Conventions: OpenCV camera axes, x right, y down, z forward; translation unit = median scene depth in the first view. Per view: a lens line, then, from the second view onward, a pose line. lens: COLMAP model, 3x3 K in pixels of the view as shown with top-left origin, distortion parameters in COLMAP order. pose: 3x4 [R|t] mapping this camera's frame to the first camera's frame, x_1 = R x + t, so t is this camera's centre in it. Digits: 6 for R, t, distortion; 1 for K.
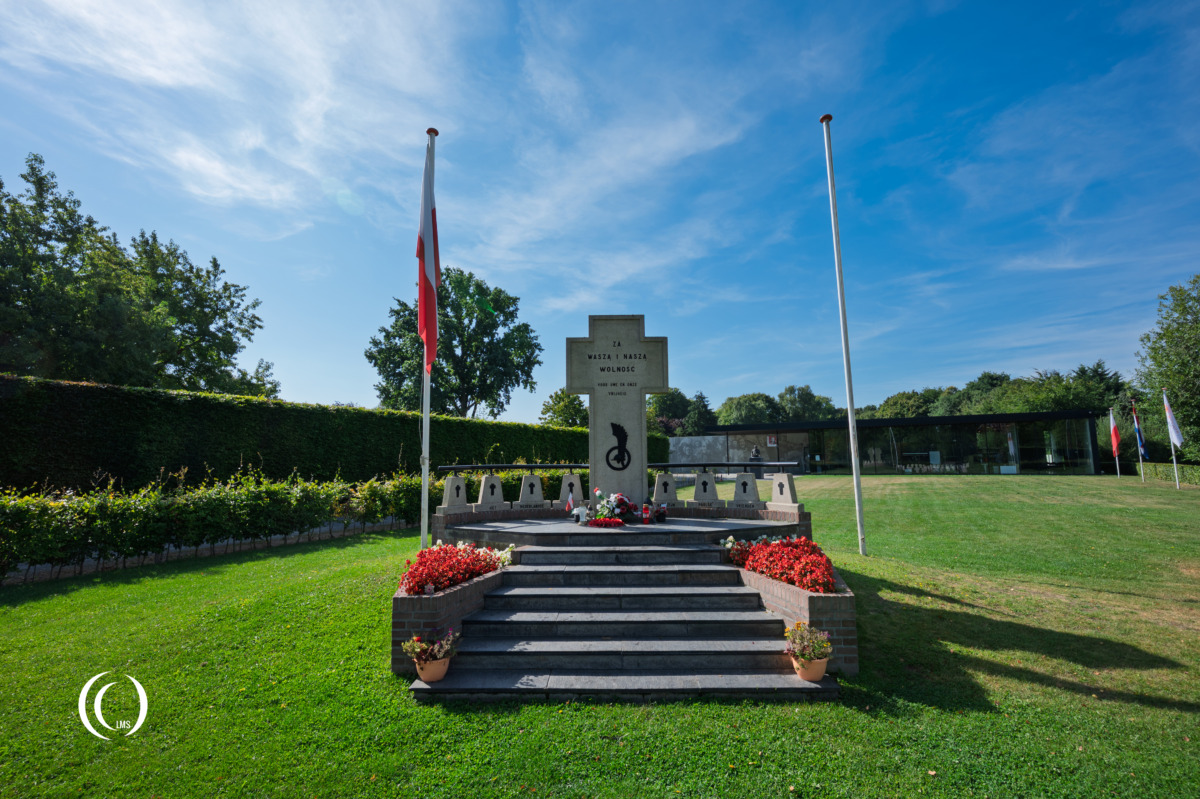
lens RADIAL K [[510.8, 0, 600.0], [0, 510.8, 399.5], [0, 0, 1]] dist [-0.001289, -0.000125]
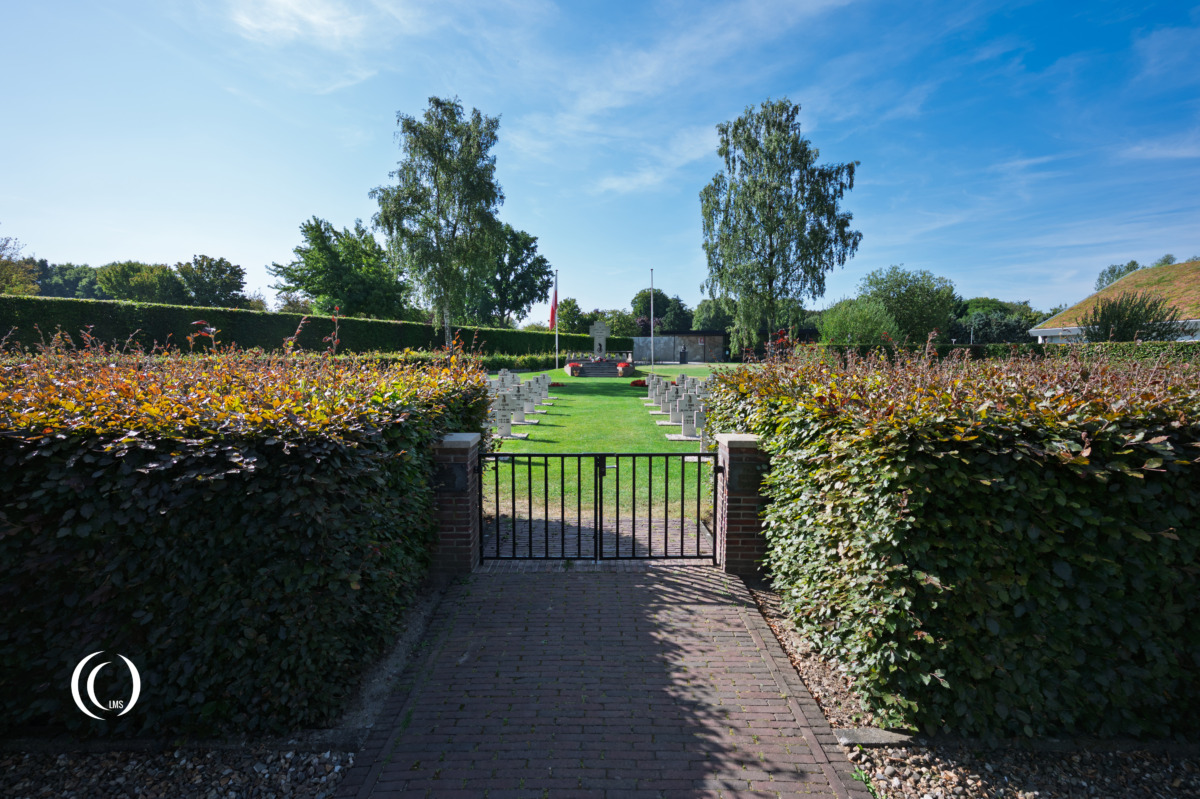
lens RADIAL K [[602.2, 0, 600.0], [0, 602.2, 399.5], [0, 0, 1]] dist [-0.015896, 0.015393]
pose [[0.999661, 0.015172, 0.021160, -0.012287], [-0.018999, 0.980750, 0.194339, -0.085621], [-0.017804, -0.194675, 0.980706, -0.750243]]
